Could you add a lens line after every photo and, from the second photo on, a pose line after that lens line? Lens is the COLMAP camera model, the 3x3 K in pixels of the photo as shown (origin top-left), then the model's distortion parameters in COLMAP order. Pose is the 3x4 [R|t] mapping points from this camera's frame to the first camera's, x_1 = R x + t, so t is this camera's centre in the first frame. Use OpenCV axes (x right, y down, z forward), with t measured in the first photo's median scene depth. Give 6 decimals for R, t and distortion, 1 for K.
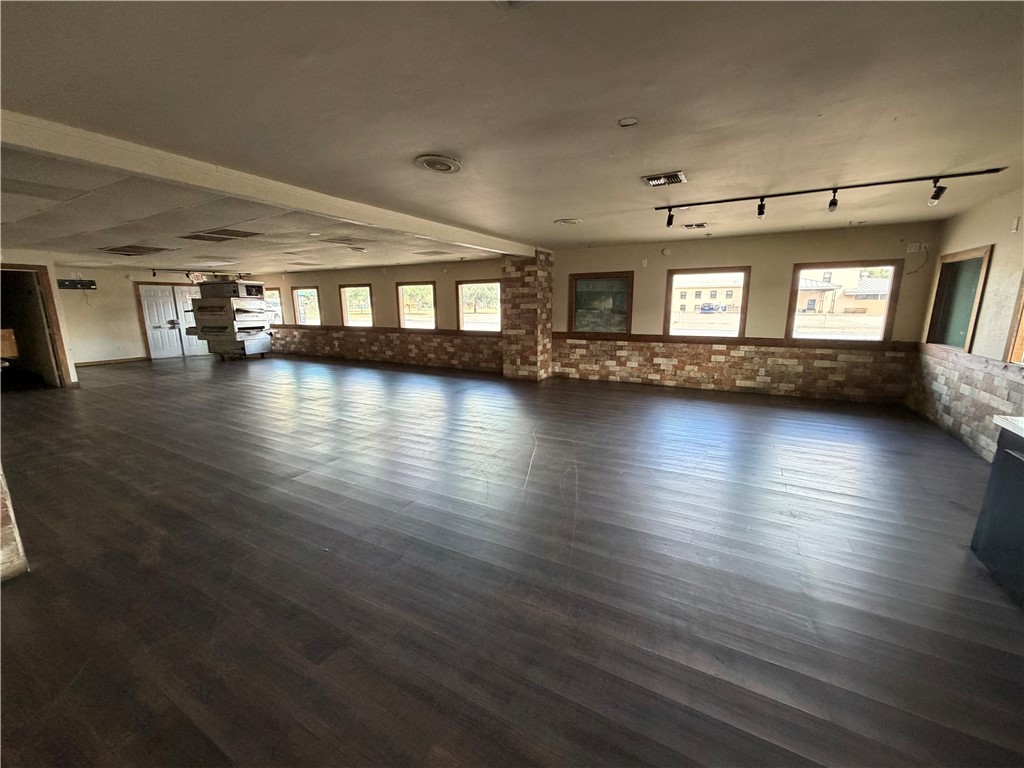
lens RADIAL K [[407.3, 0, 511.4], [0, 407.3, 384.2], [0, 0, 1]] dist [-0.000468, -0.000081]
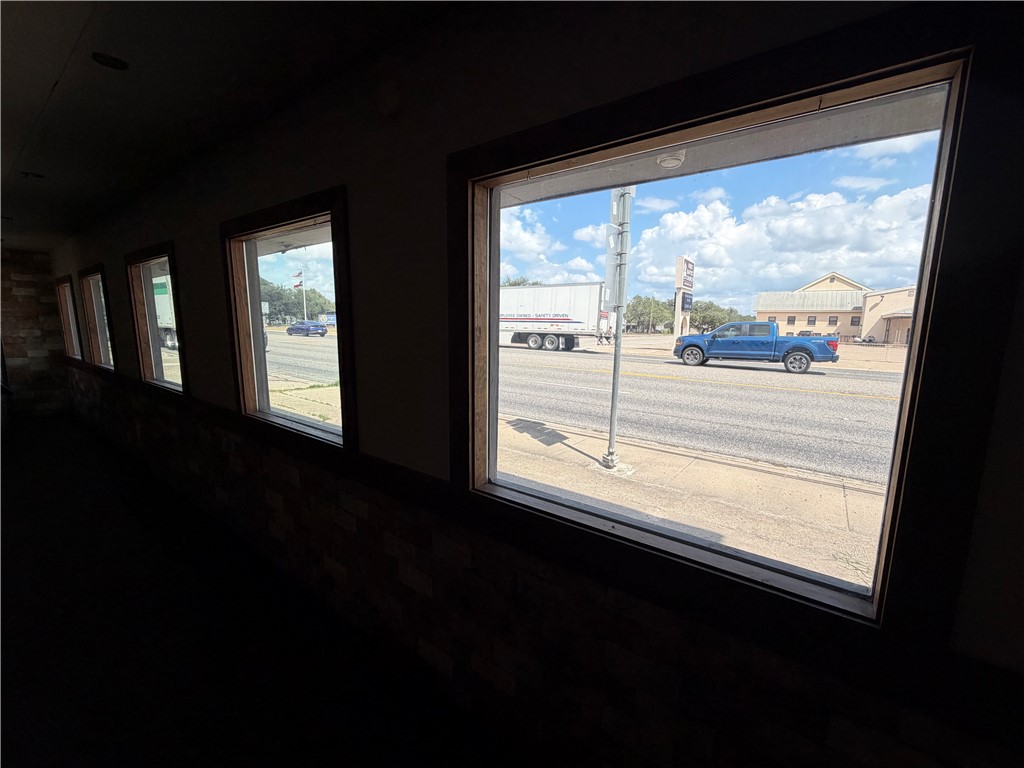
lens RADIAL K [[407.3, 0, 511.4], [0, 407.3, 384.2], [0, 0, 1]] dist [-0.000468, -0.000081]
pose [[0.993553, 0.039116, -0.106402, -0.074515], [-0.044374, 0.997885, -0.047505, -0.129648], [0.104319, 0.051921, 0.993188, 0.661854]]
